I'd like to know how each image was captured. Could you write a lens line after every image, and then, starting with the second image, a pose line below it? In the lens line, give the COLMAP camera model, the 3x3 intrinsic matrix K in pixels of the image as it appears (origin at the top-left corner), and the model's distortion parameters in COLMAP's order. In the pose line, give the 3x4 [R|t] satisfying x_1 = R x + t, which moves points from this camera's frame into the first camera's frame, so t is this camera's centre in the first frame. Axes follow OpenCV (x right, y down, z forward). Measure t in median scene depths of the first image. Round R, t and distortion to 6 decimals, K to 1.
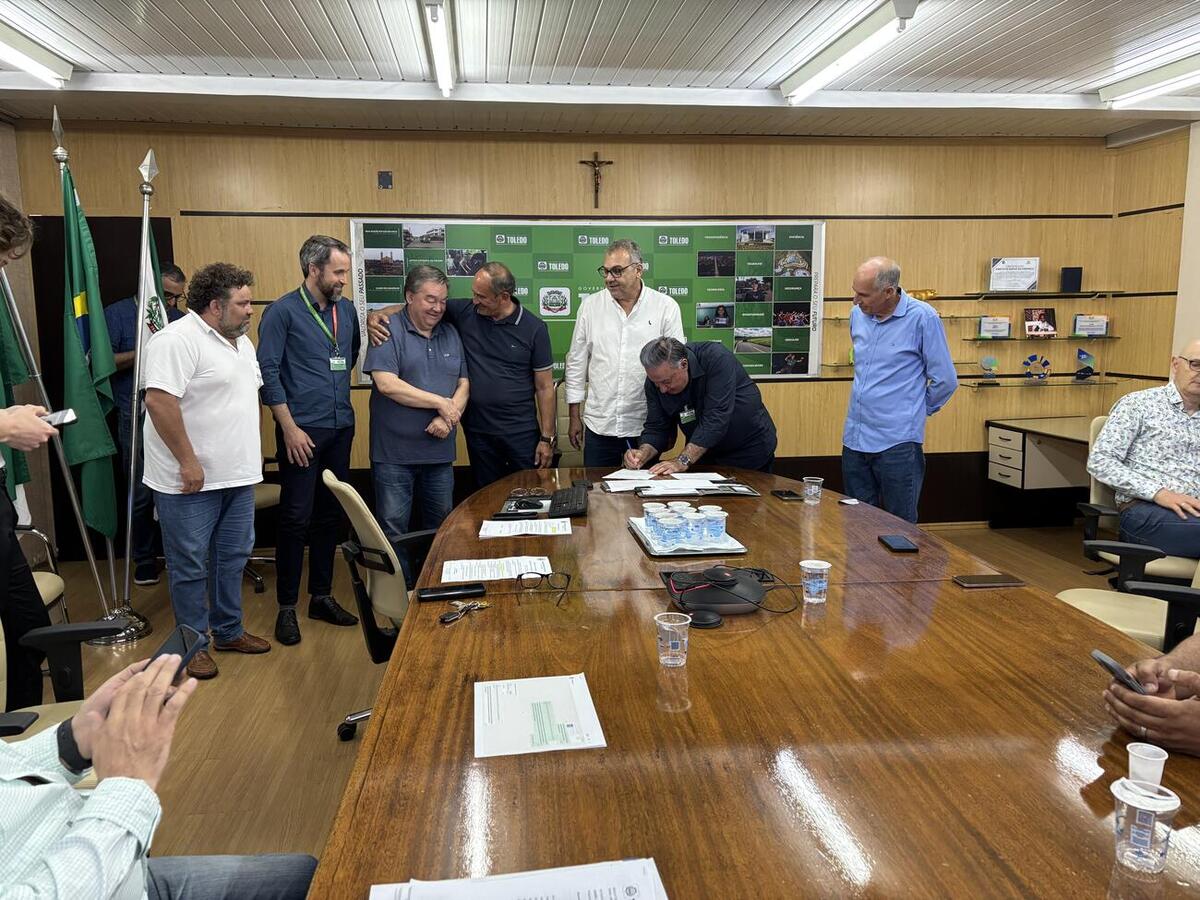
lens RADIAL K [[877.4, 0, 593.2], [0, 877.4, 450.8], [0, 0, 1]] dist [0.034588, -0.028860]
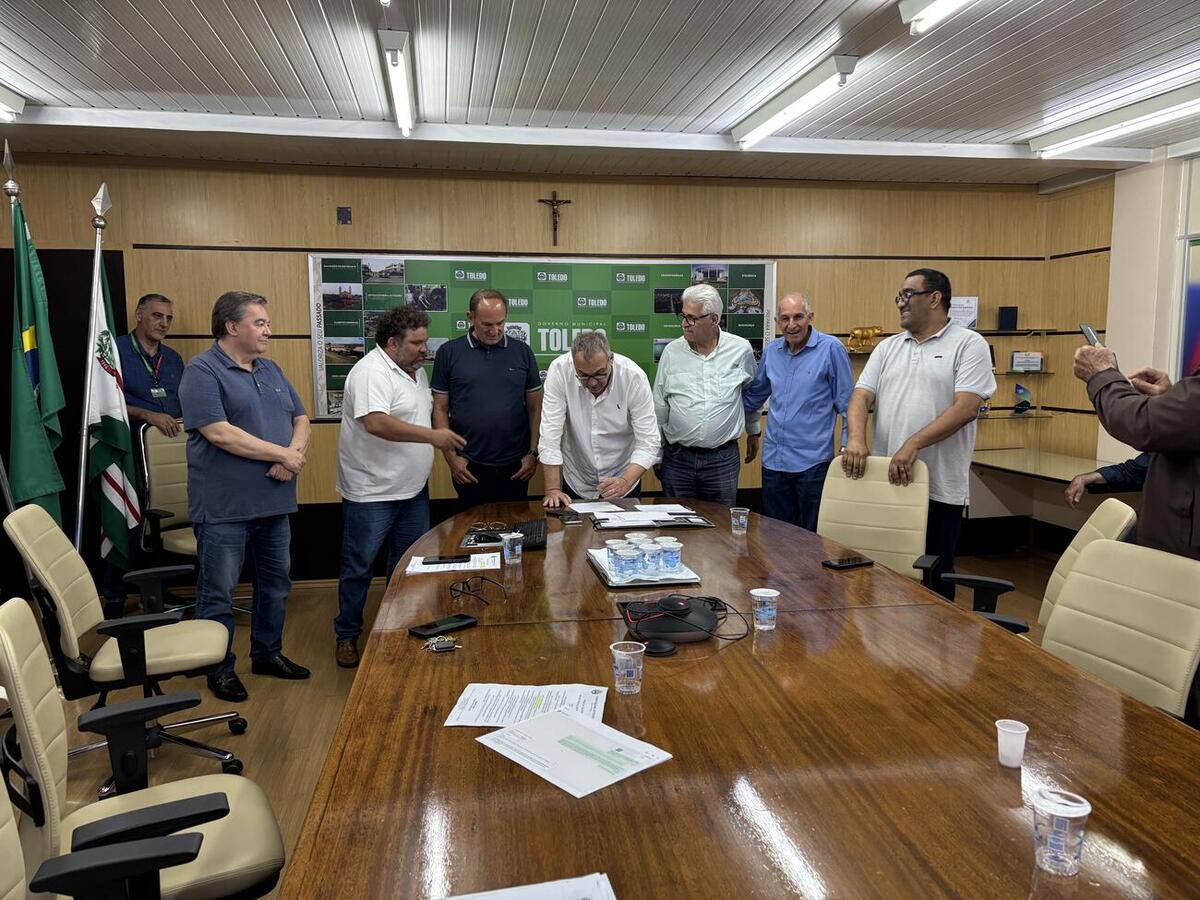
lens RADIAL K [[877.4, 0, 608.5], [0, 877.4, 455.2], [0, 0, 1]] dist [0.034588, -0.028860]
pose [[0.998083, -0.004023, 0.061757, 0.001688], [0.005962, 0.999494, -0.031247, -0.000973], [-0.061600, 0.031556, 0.997602, -0.013033]]
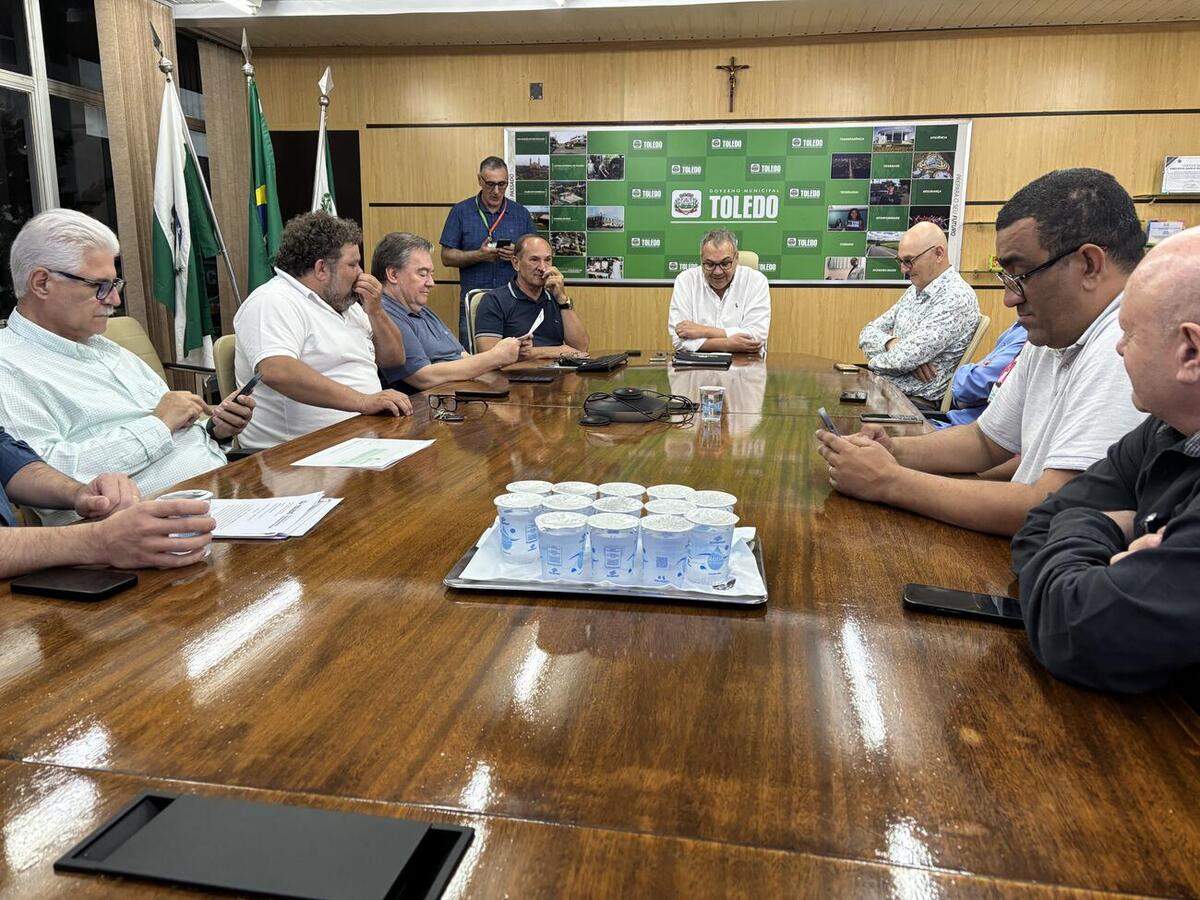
lens RADIAL K [[877.4, 0, 603.6], [0, 877.4, 430.9], [0, 0, 1]] dist [0.034588, -0.028860]
pose [[0.965943, 0.064359, -0.250625, 0.150127], [-0.051033, 0.996934, 0.059321, 0.045570], [0.253674, -0.044510, 0.966265, -0.057457]]
